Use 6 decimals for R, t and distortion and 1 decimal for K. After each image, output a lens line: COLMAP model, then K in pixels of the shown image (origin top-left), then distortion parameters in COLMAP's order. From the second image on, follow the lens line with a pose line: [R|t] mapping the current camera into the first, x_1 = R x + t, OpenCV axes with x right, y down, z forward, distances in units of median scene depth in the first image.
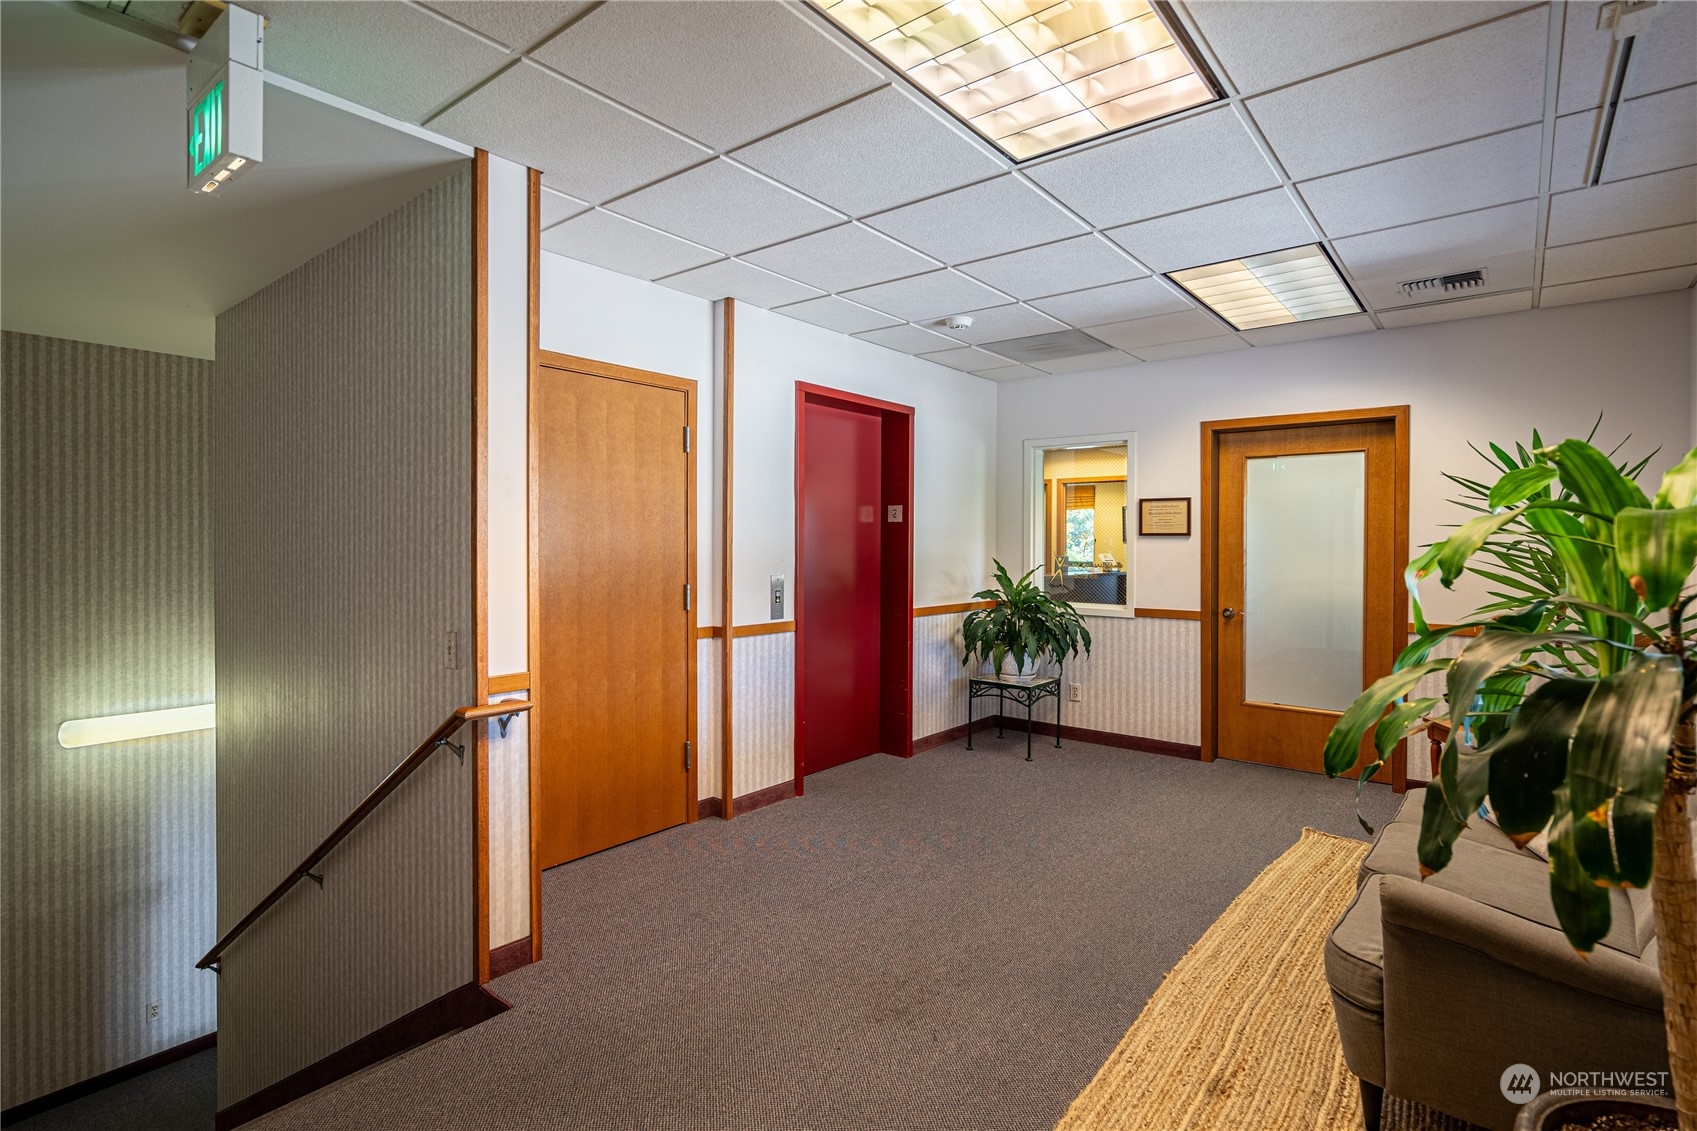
lens RADIAL K [[819.6, 0, 844.2], [0, 819.6, 550.6], [0, 0, 1]] dist [-0.006249, 0.005084]
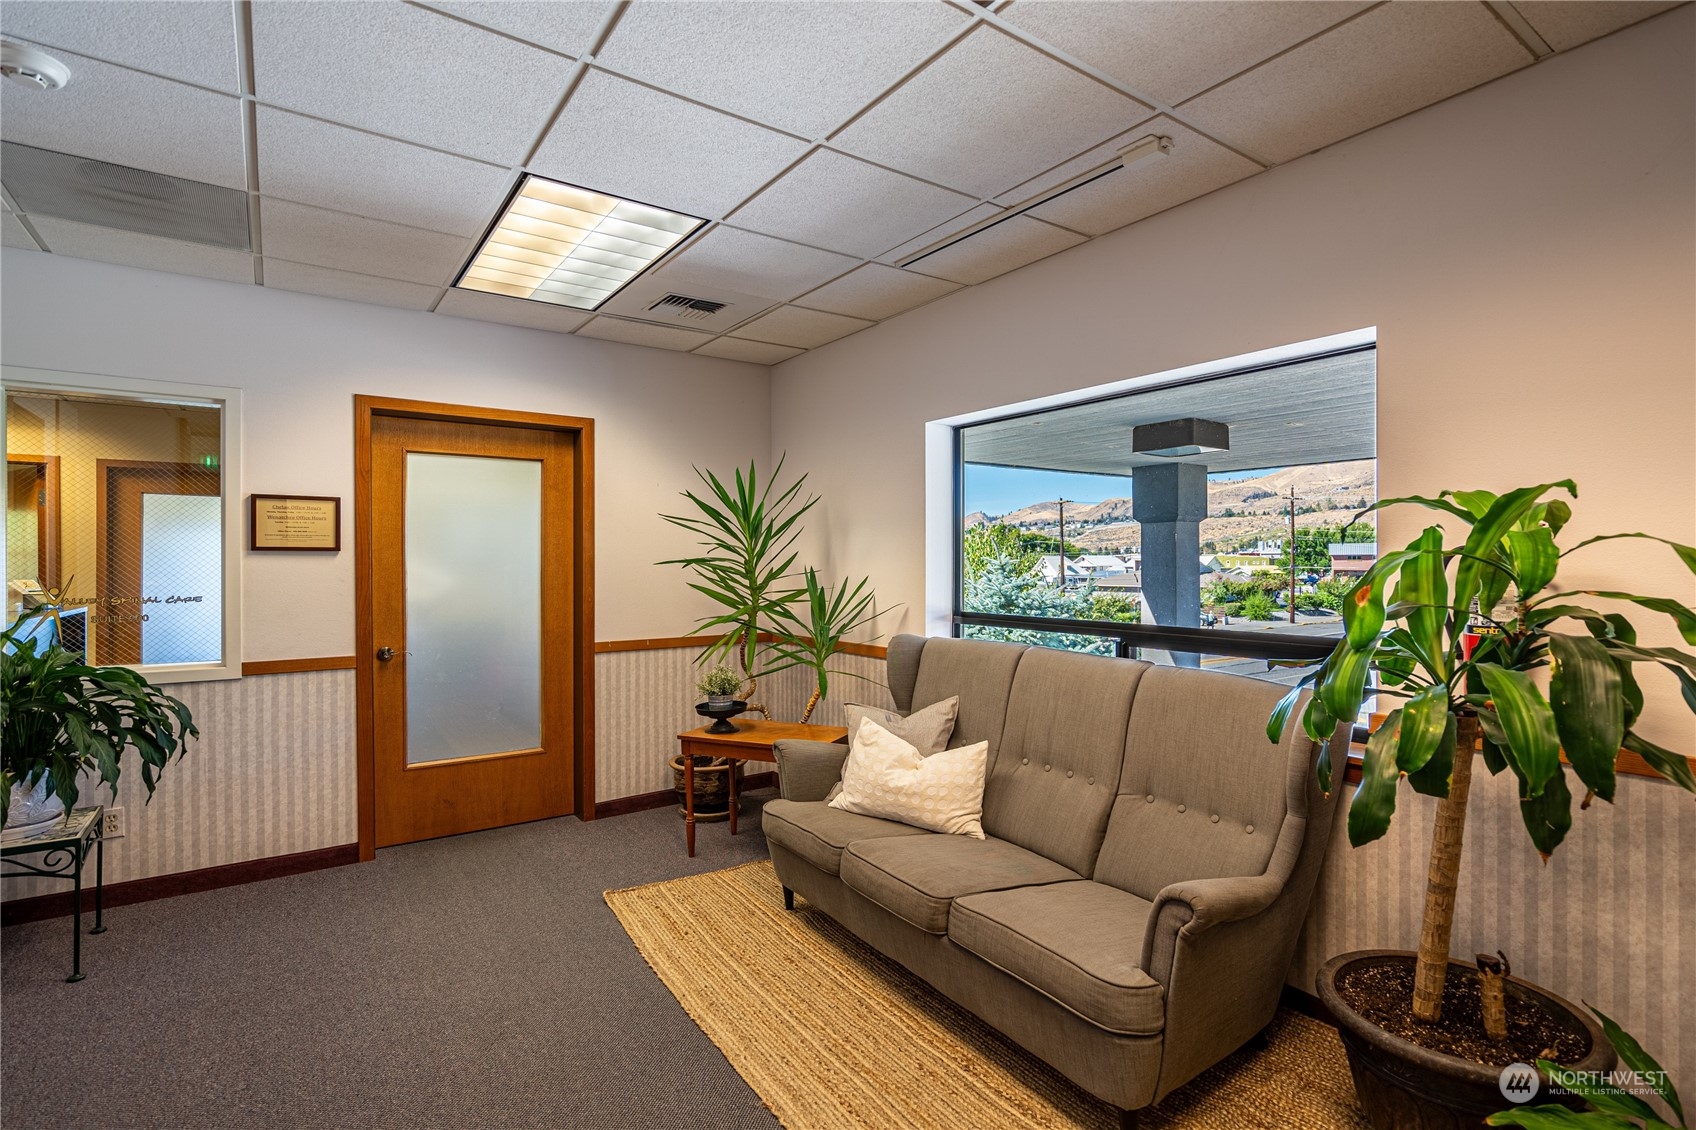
lens RADIAL K [[819.2, 0, 850.9], [0, 819.2, 569.0], [0, 0, 1]] dist [-0.006249, 0.005084]
pose [[0.266828, -0.013593, 0.963648, -0.142817], [0.010757, 0.999880, 0.011125, -0.006118], [-0.963684, 0.007397, 0.266942, 0.384613]]
